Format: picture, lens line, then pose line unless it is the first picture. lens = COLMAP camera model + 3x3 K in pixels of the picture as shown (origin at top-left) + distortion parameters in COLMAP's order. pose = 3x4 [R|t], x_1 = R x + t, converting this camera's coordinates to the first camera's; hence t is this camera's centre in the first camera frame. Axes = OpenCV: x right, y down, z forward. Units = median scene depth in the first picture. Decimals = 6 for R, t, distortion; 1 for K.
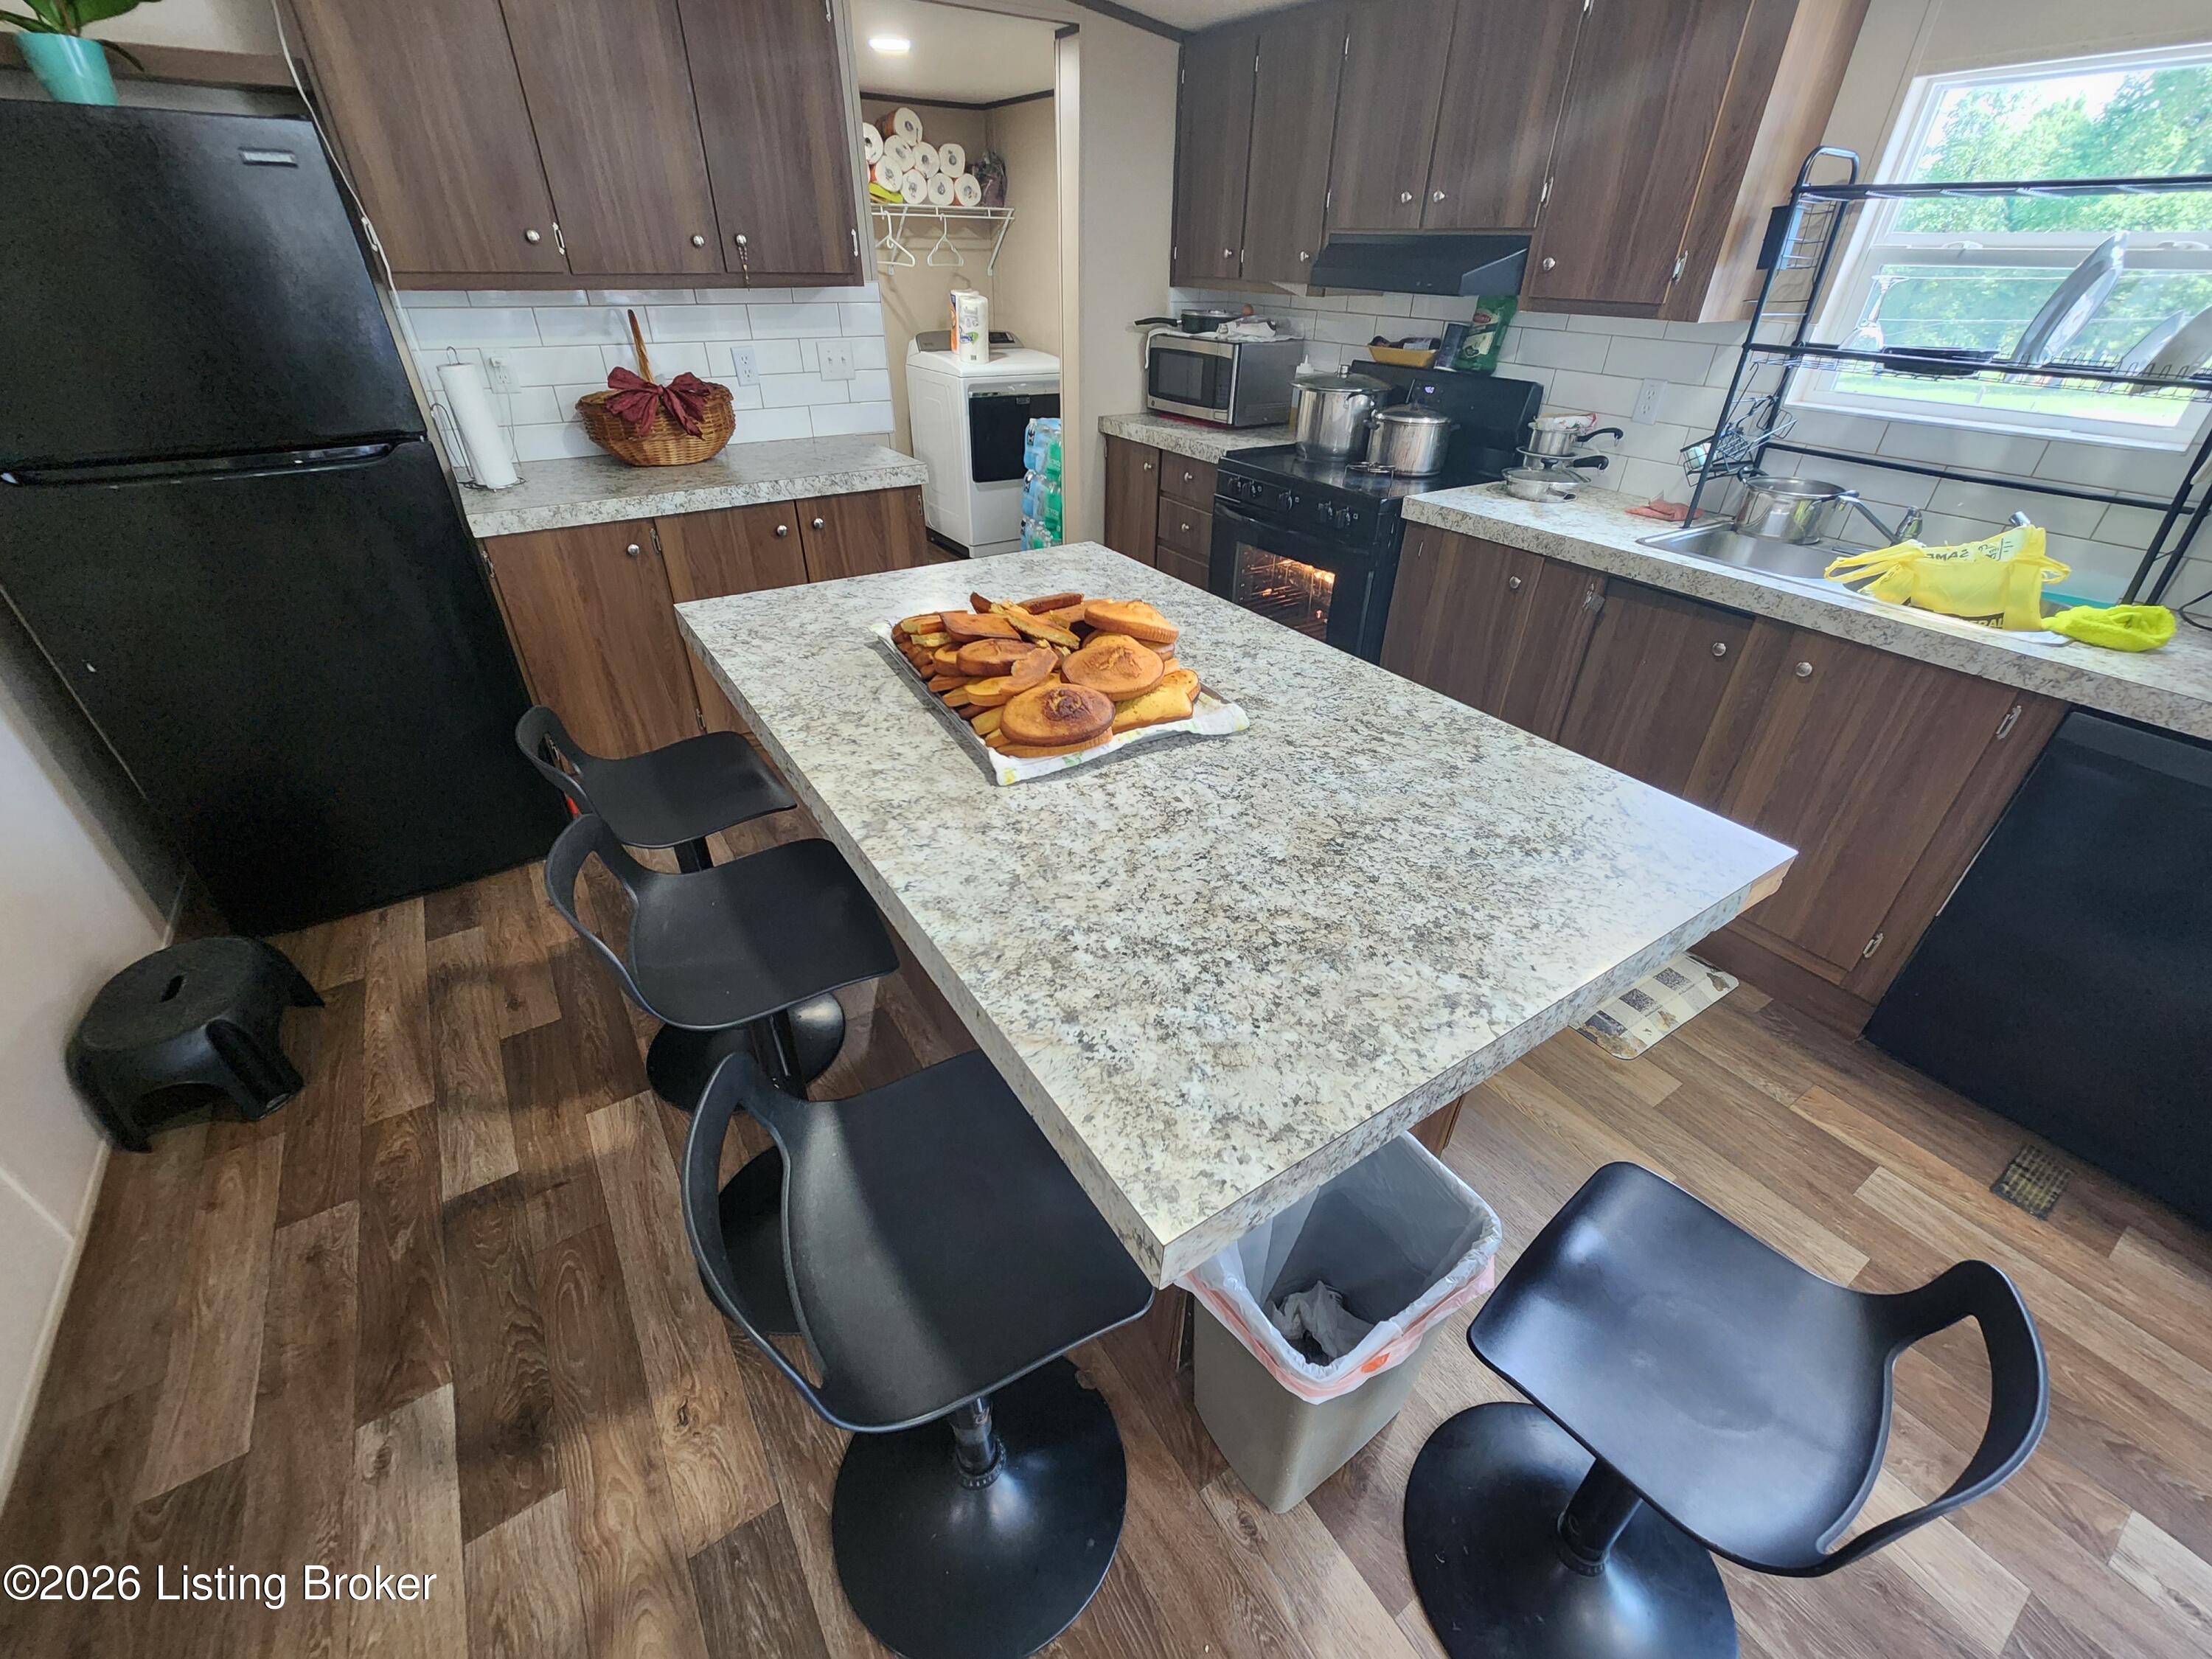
lens RADIAL K [[914.0, 0, 1116.9], [0, 914.0, 835.4], [0, 0, 1]] dist [-0.000394, 0.001136]
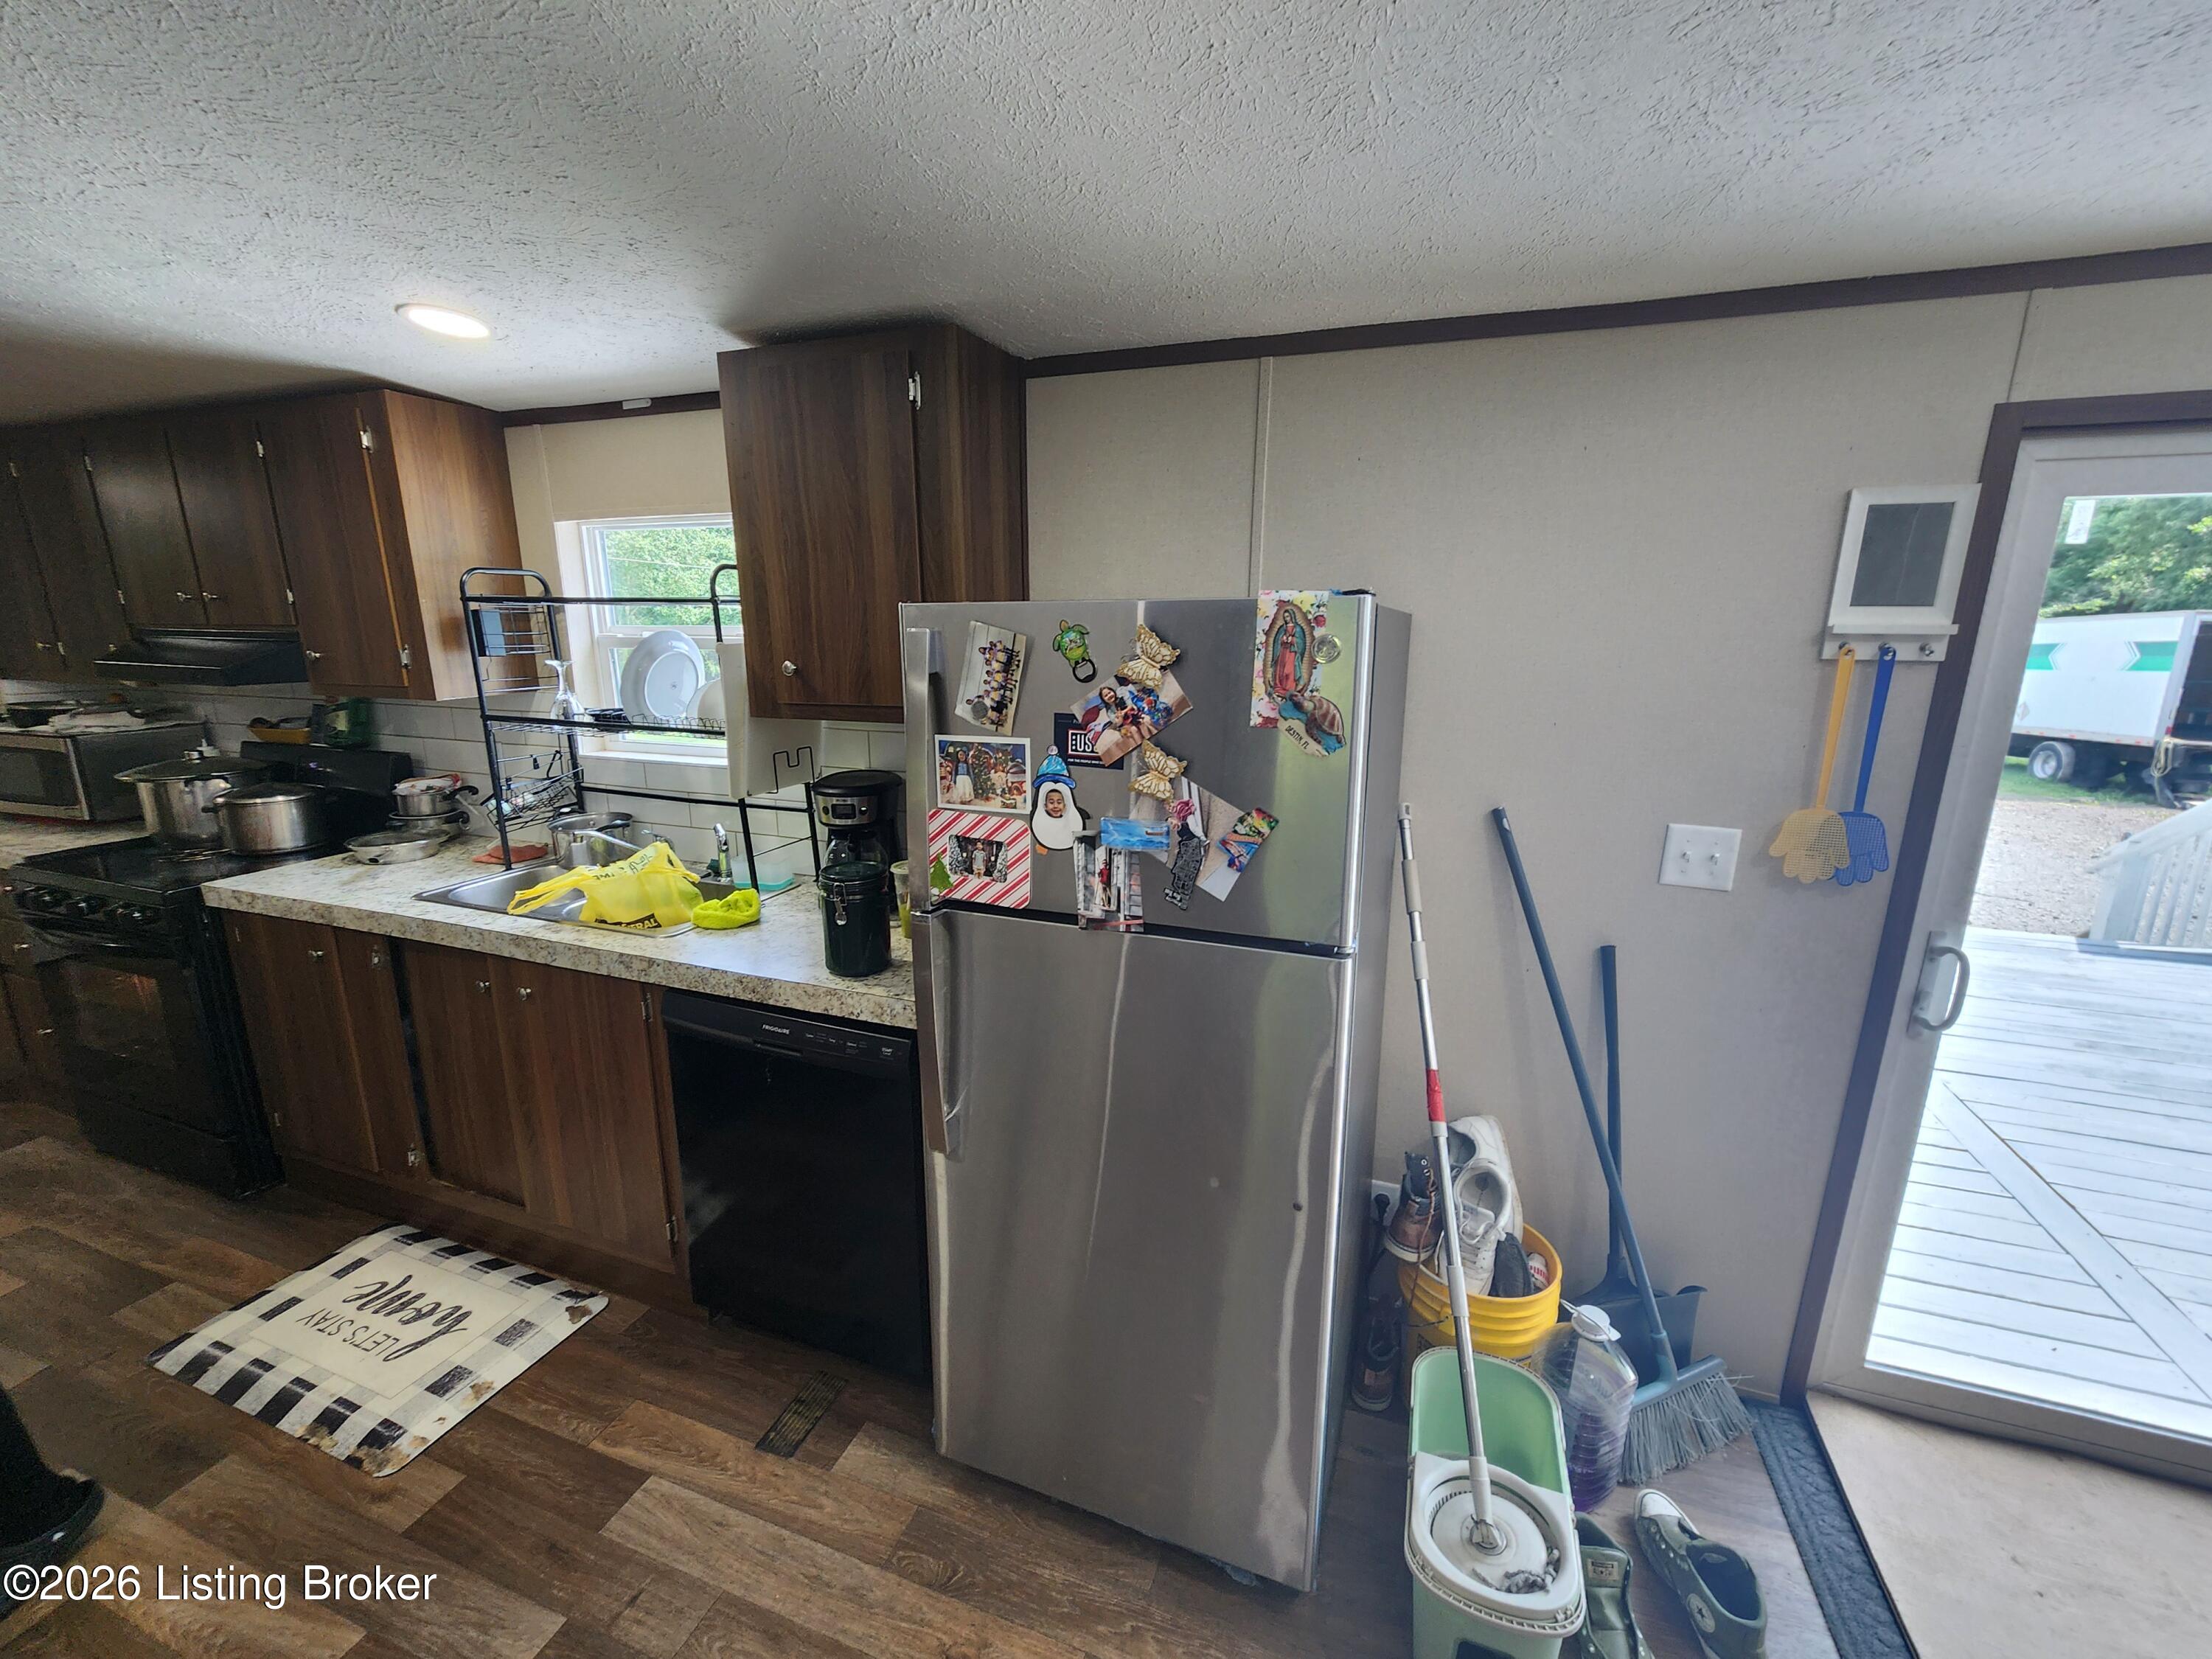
lens RADIAL K [[914.0, 0, 1112.7], [0, 914.0, 831.6], [0, 0, 1]] dist [-0.000394, 0.001136]
pose [[0.805863, -0.153108, 0.571964, 0.751155], [0.329887, 0.918271, -0.218980, 0.105266], [-0.491690, 0.365151, 0.790509, -0.242392]]
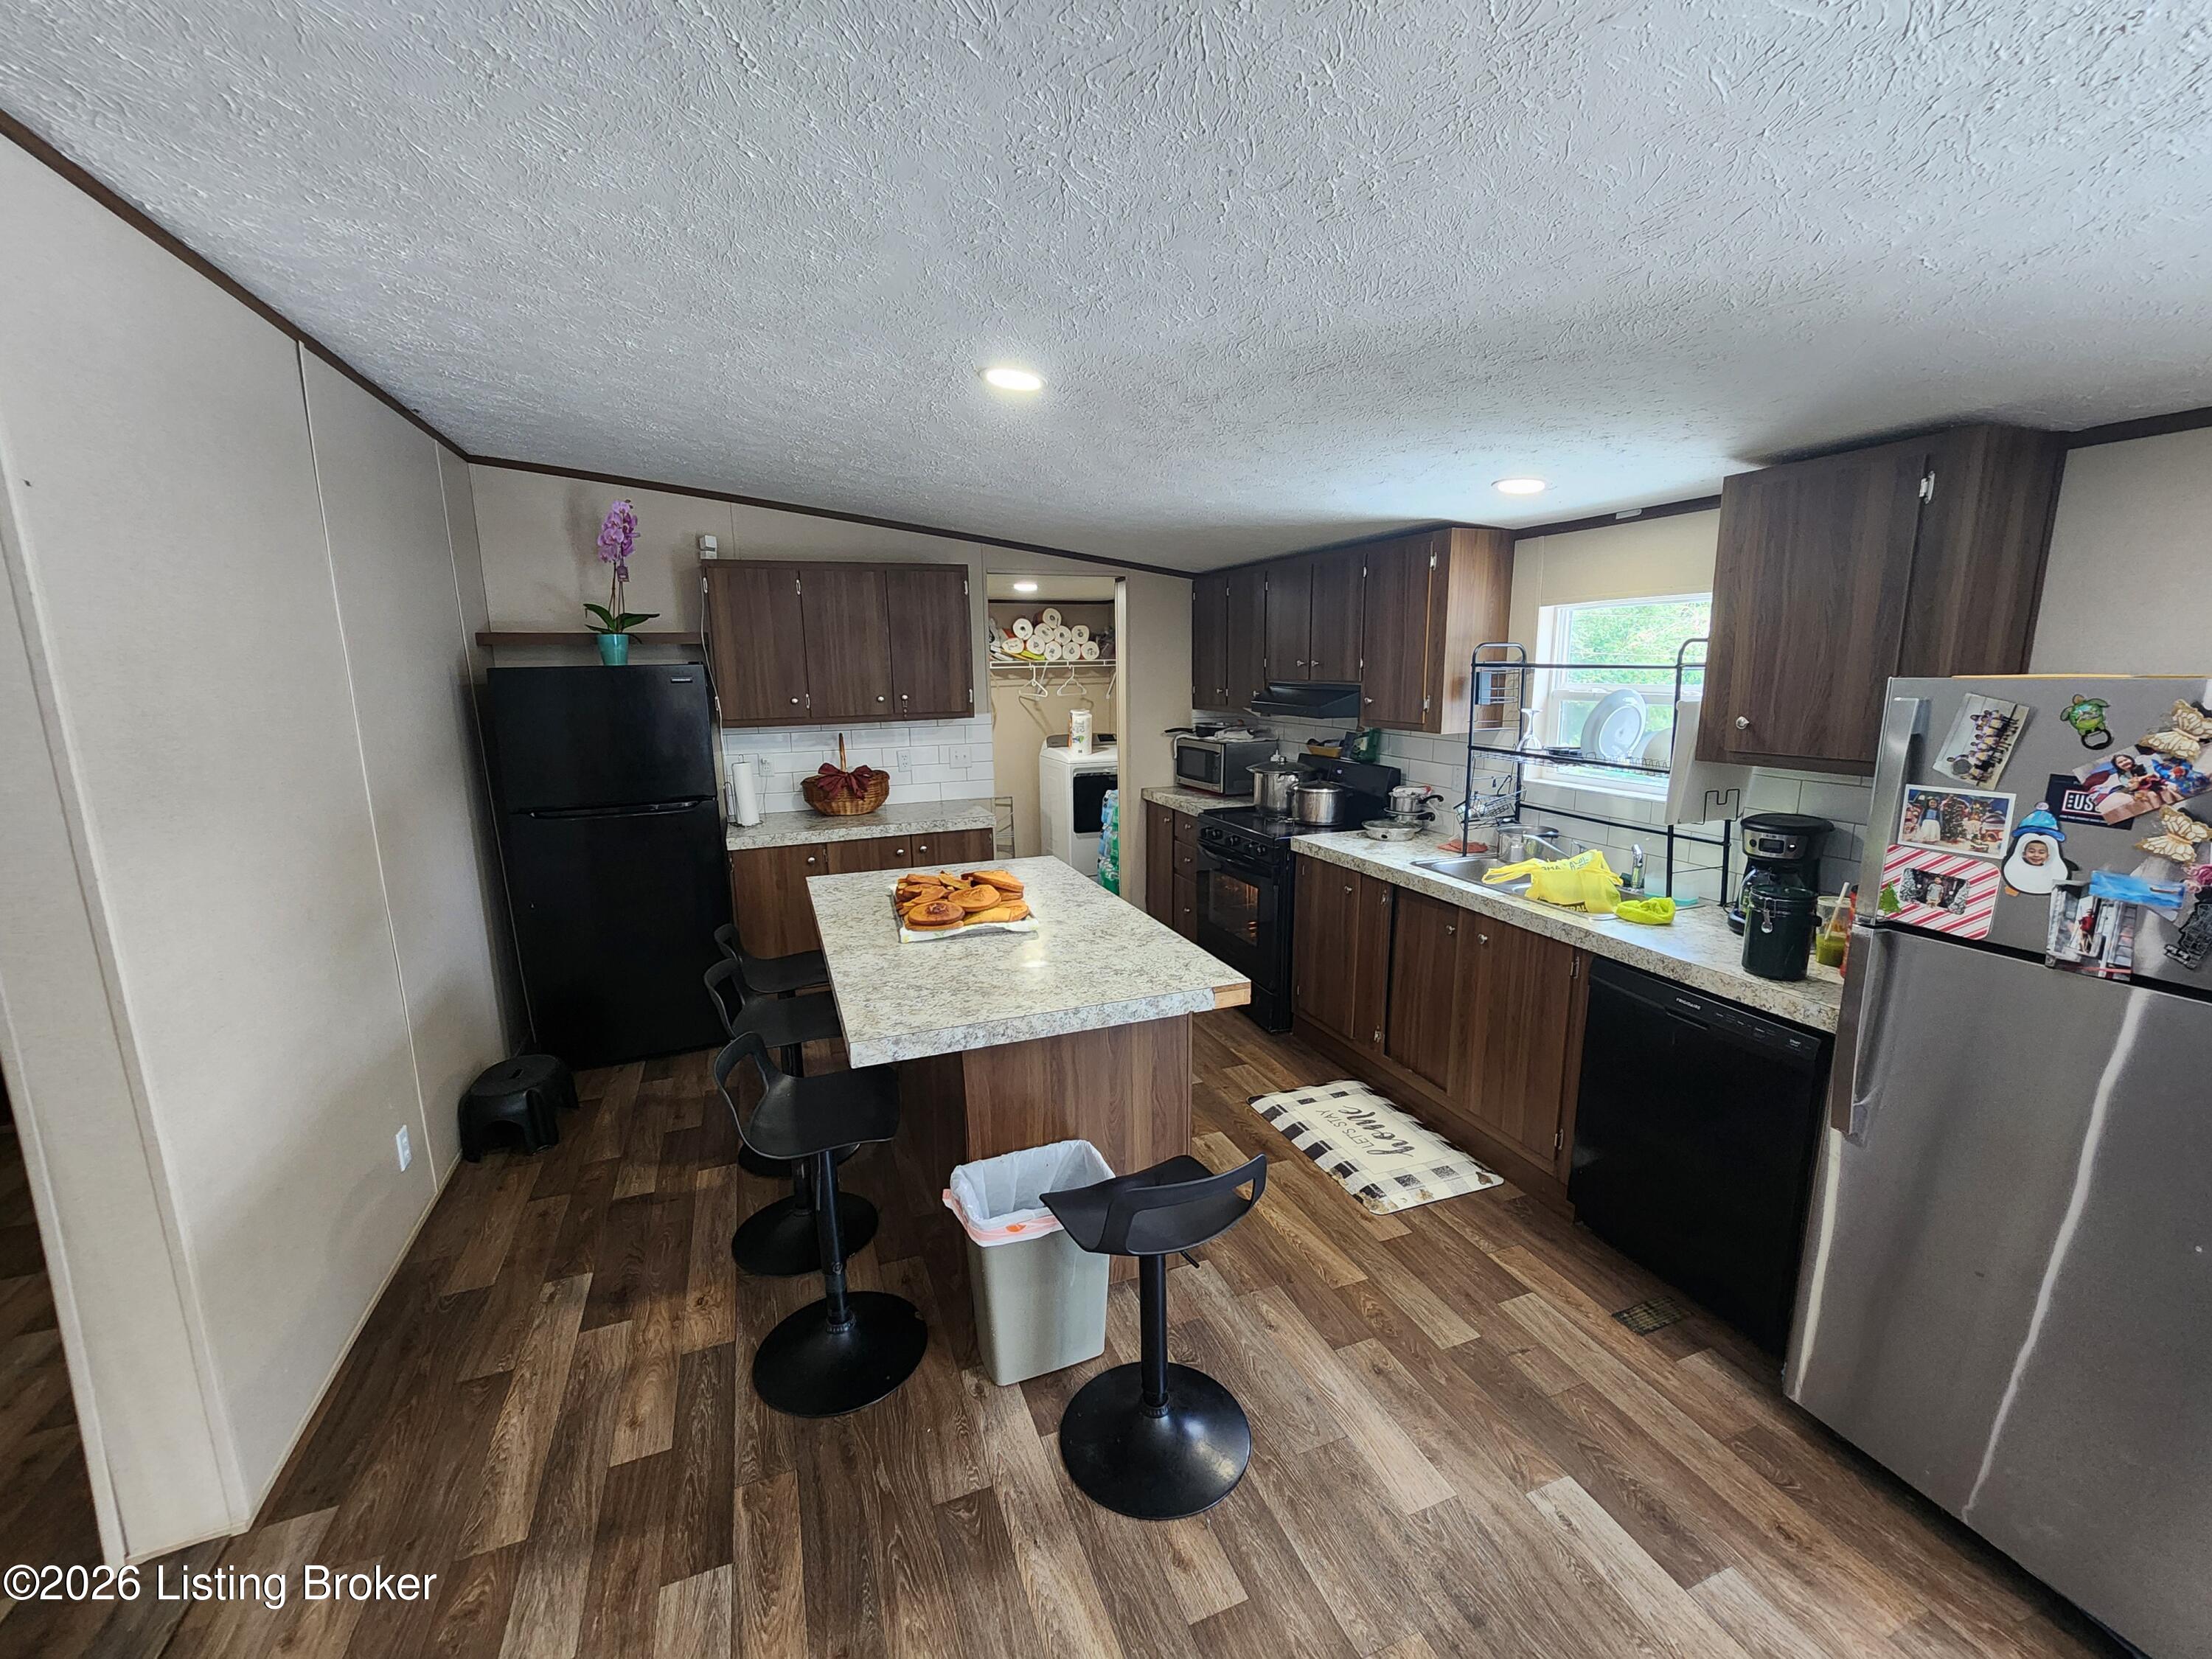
lens RADIAL K [[914.0, 0, 1111.0], [0, 914.0, 833.5], [0, 0, 1]] dist [-0.000394, 0.001136]
pose [[0.976453, 0.010137, -0.215492, 0.493487], [-0.090006, 0.926947, -0.364236, 0.271379], [0.196058, 0.375055, 0.906033, -0.575219]]
